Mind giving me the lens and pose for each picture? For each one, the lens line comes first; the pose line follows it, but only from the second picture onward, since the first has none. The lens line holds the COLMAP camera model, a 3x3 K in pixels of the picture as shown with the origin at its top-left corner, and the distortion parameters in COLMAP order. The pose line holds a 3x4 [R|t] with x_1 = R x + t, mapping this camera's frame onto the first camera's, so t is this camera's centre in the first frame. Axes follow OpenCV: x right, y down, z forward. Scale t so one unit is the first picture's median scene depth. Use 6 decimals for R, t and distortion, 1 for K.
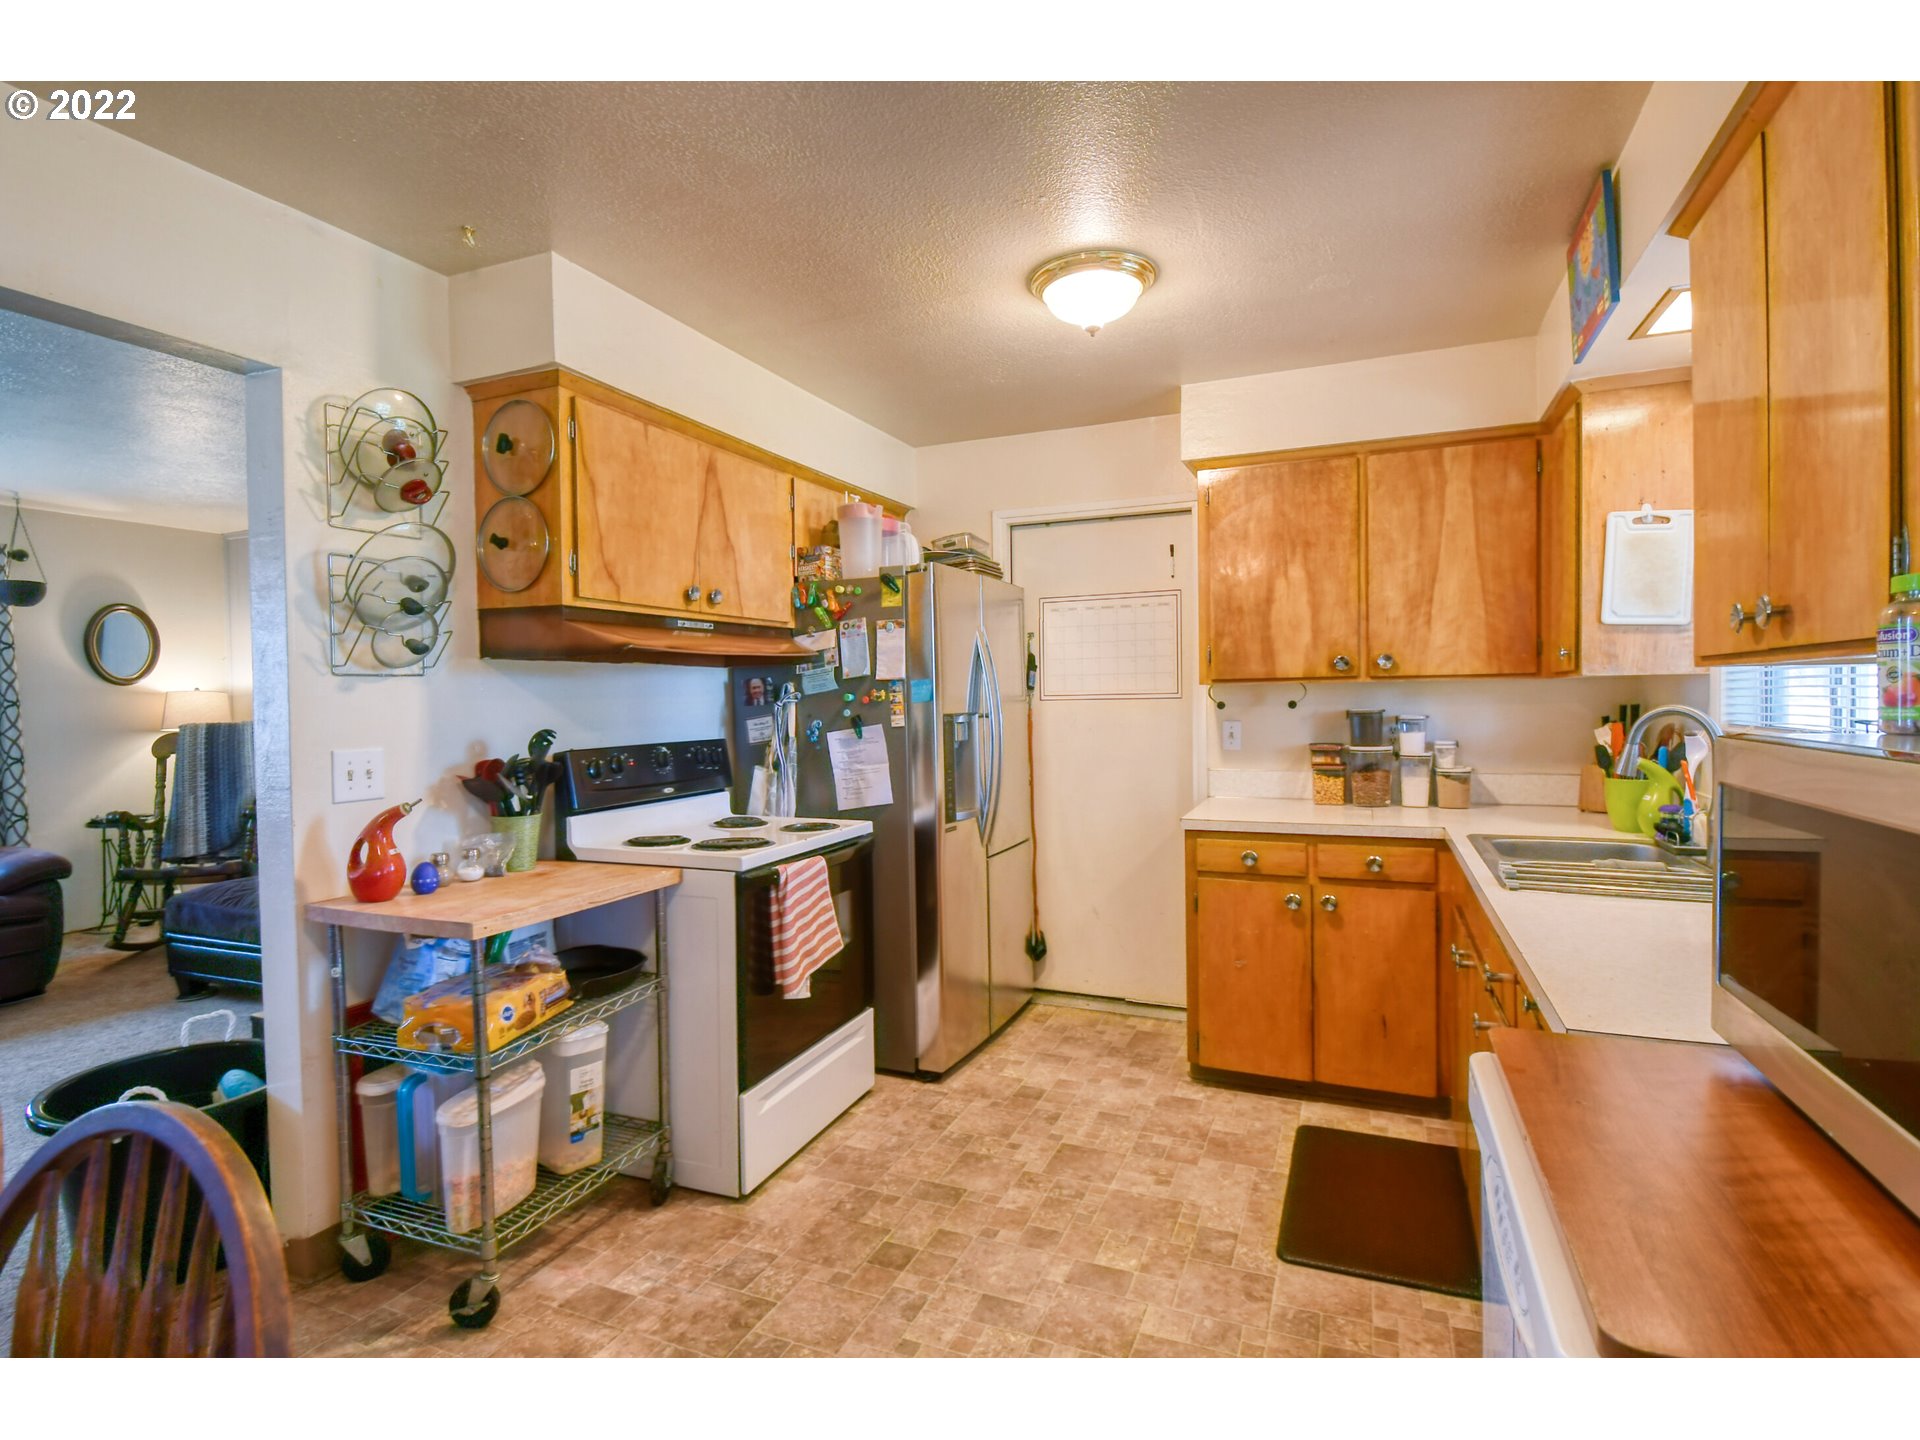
lens RADIAL K [[930.7, 0, 951.5], [0, 930.7, 725.9], [0, 0, 1]] dist [-0.001080, -0.001479]
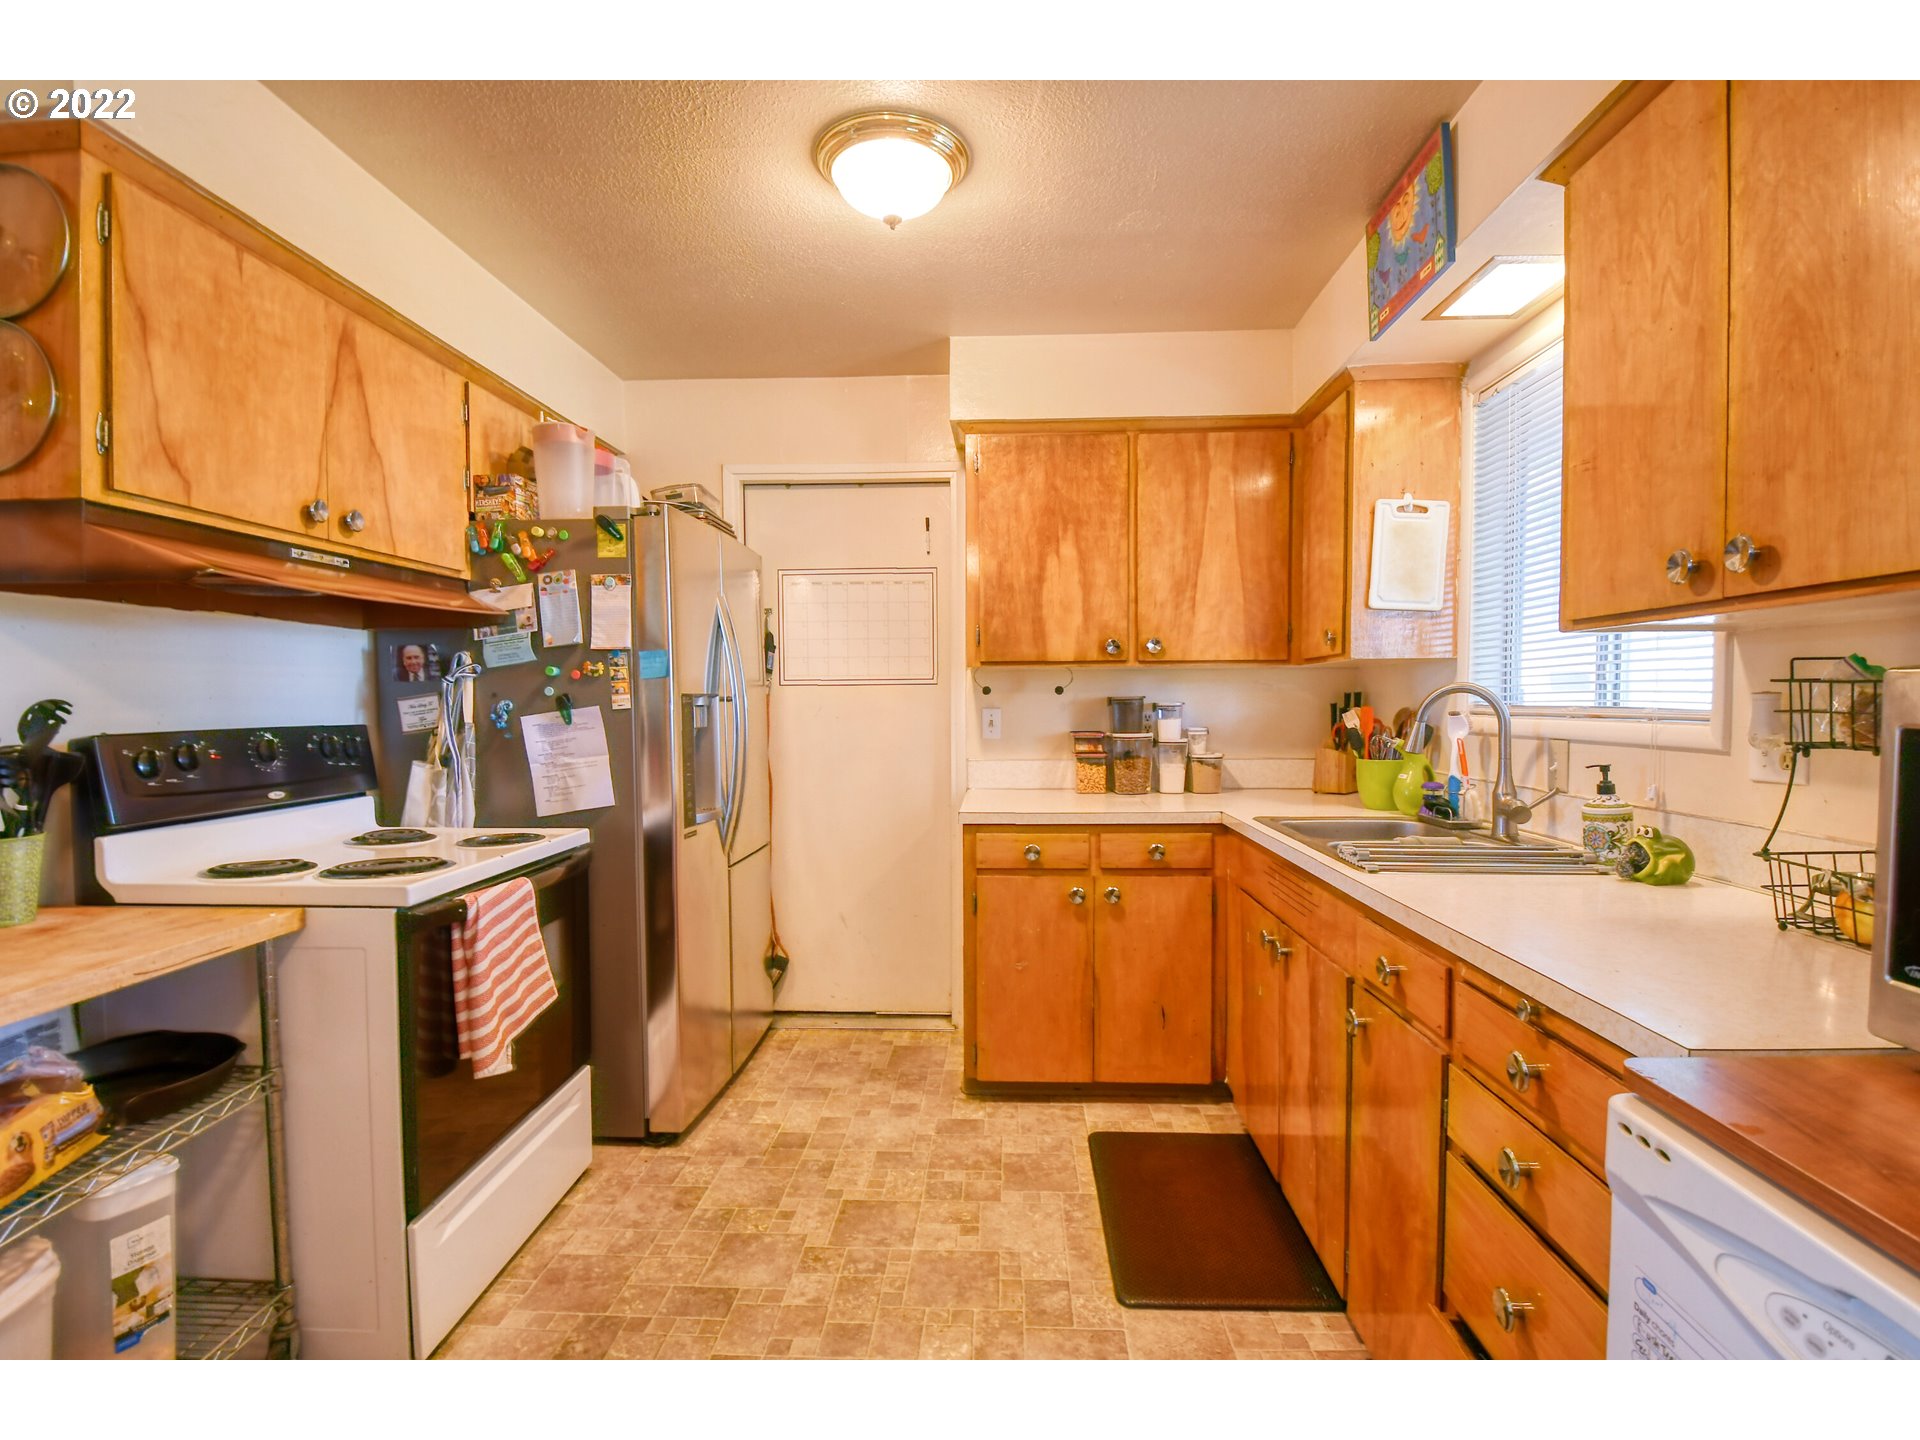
lens RADIAL K [[904.6, 0, 967.4], [0, 904.6, 741.6], [0, 0, 1]] dist [0.019305, -0.030037]
pose [[0.934592, -0.004843, 0.355687, -0.062665], [0.000495, 0.999924, 0.012313, 0.021473], [-0.355720, -0.011332, 0.934524, 0.185356]]
